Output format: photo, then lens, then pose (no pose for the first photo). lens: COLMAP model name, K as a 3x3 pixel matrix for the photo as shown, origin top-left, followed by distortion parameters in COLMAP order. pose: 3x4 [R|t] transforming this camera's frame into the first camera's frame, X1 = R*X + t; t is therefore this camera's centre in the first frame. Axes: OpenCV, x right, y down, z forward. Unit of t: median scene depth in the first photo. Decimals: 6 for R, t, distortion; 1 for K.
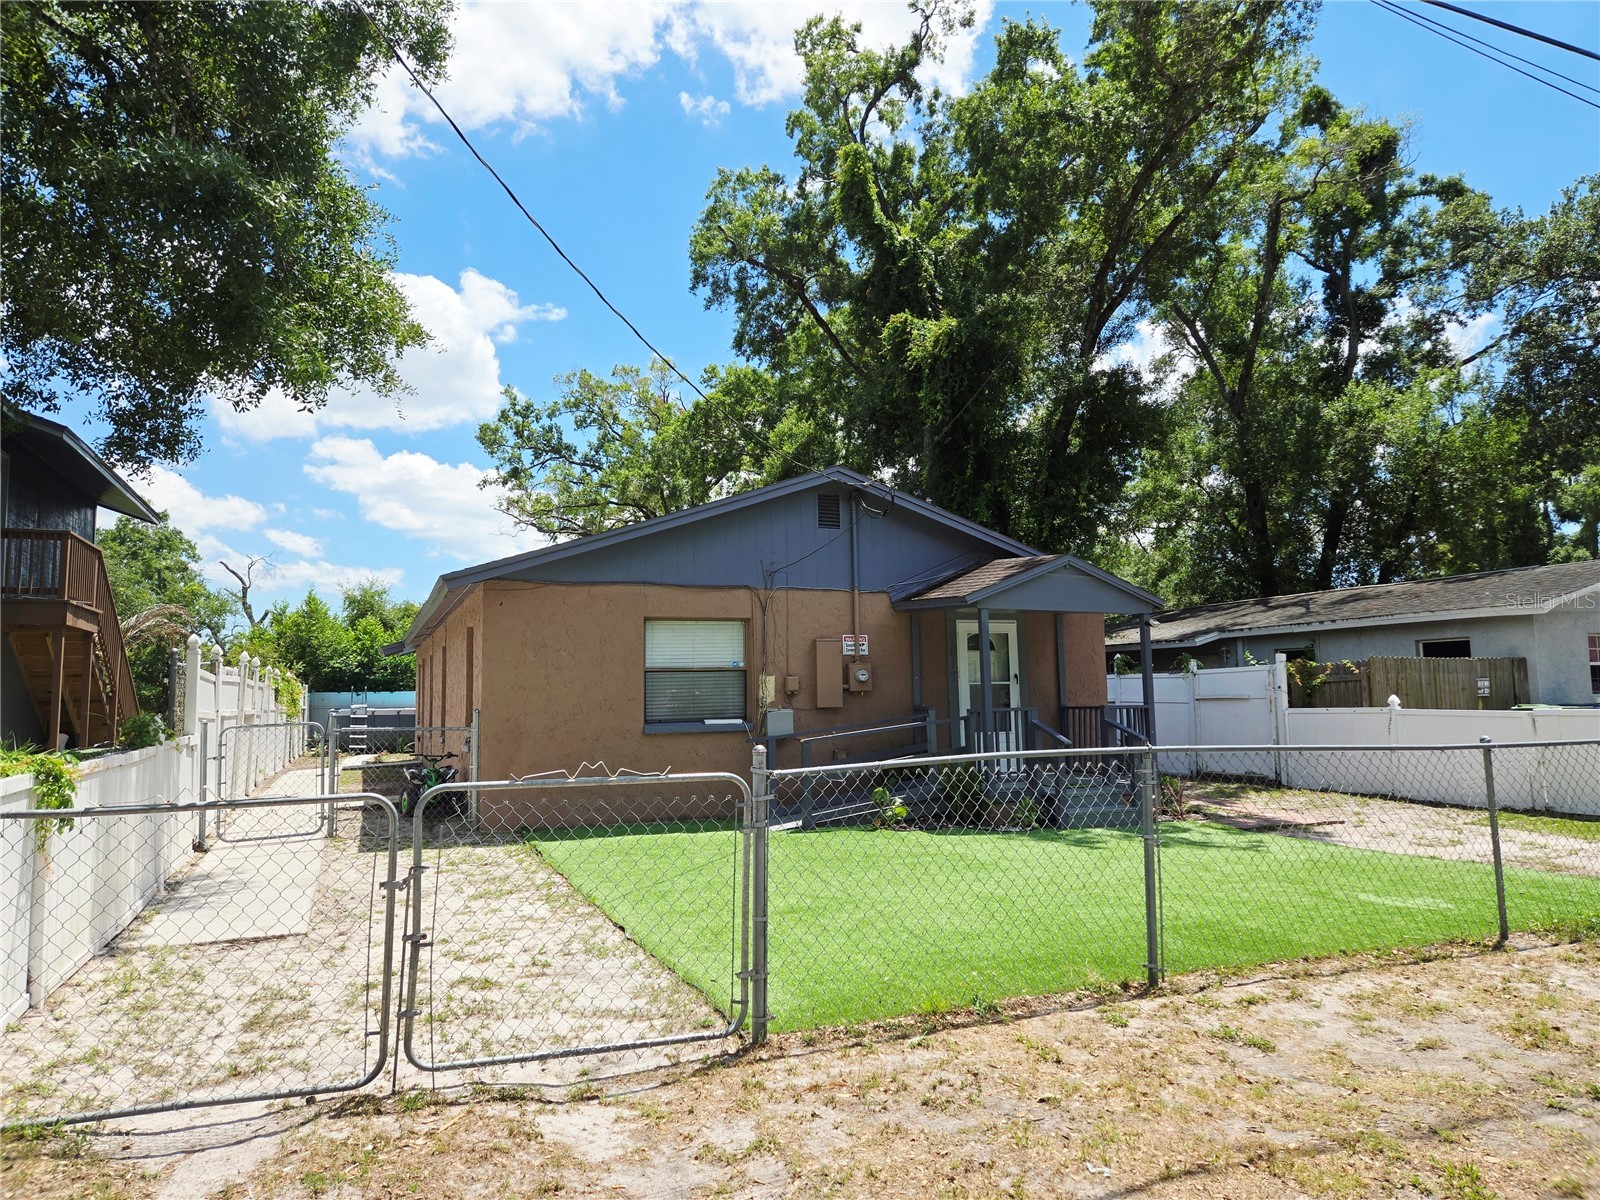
lens RADIAL K [[1061.9, 0, 800.0], [0, 1061.9, 600.0], [0, 0, 1]] dist [0.070750, -0.057478]
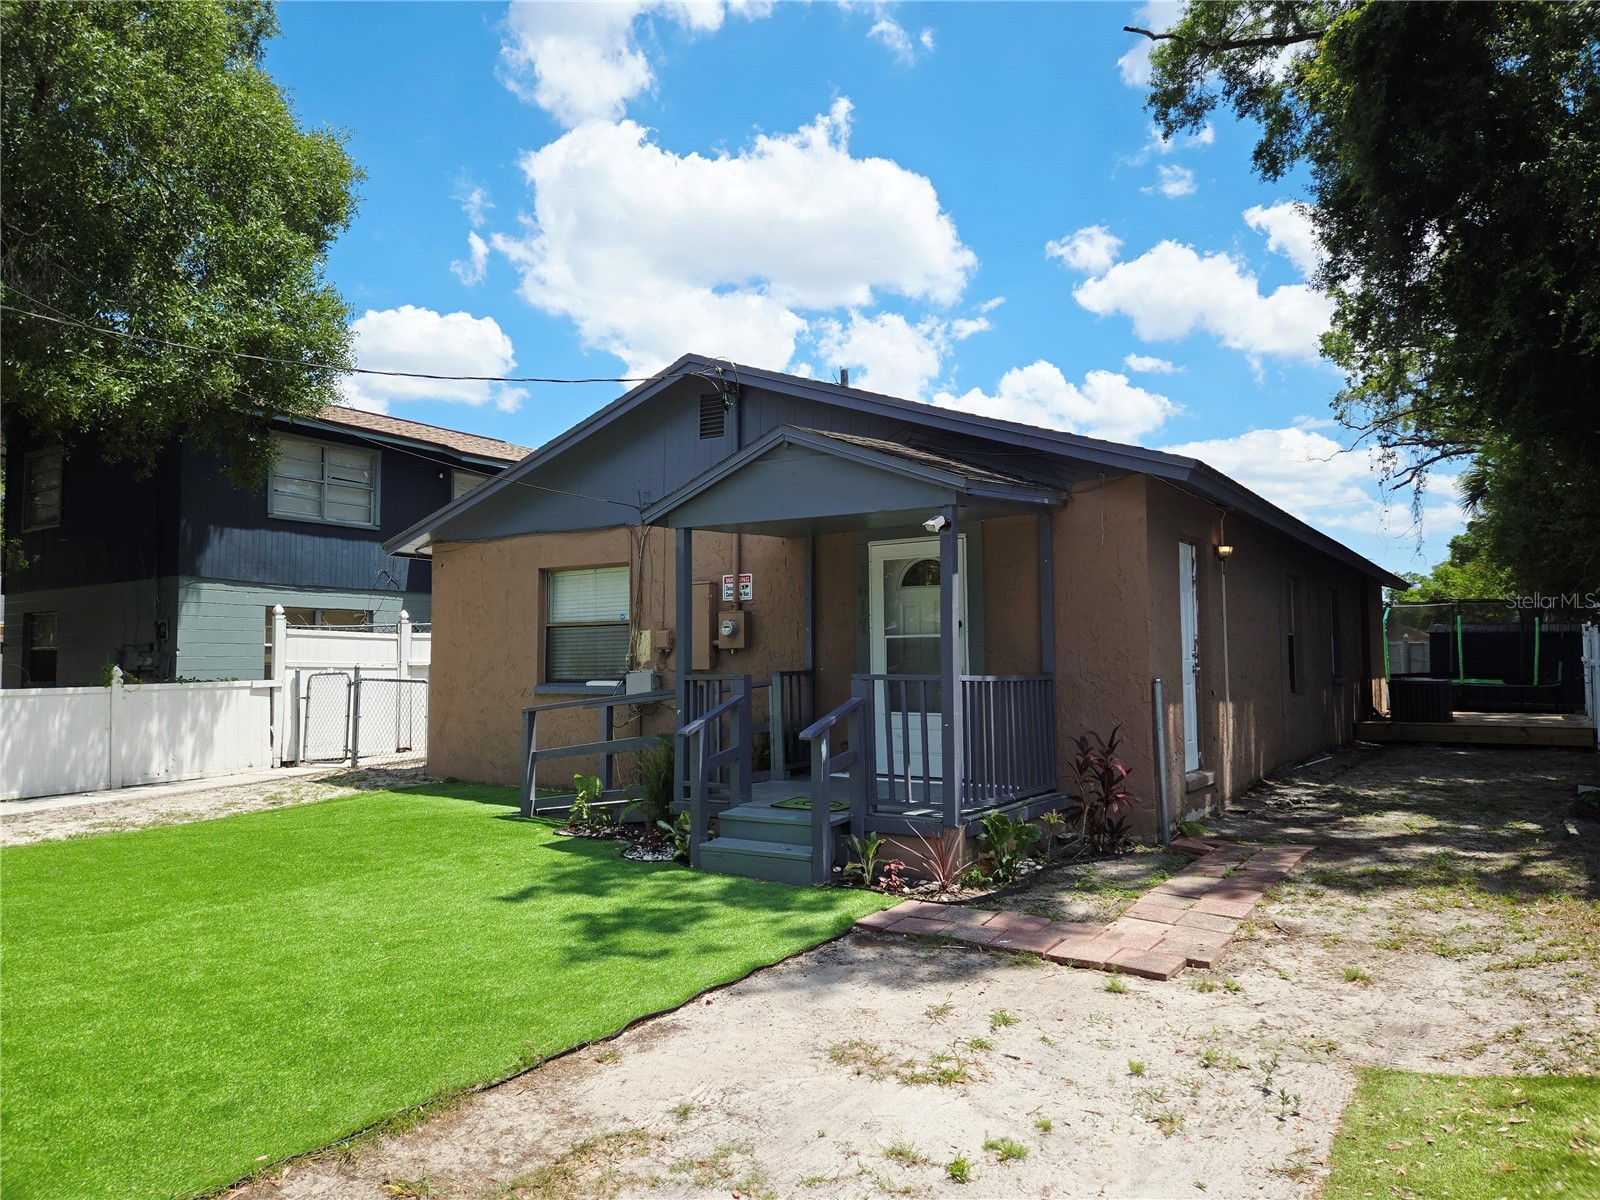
lens RADIAL K [[1061.9, 0, 800.0], [0, 1061.9, 600.0], [0, 0, 1]] dist [0.070750, -0.057478]
pose [[0.563321, -0.032966, -0.825581, 0.722291], [0.068720, 0.997611, 0.007055, 0.050590], [0.823376, -0.060707, 0.564240, 0.637147]]
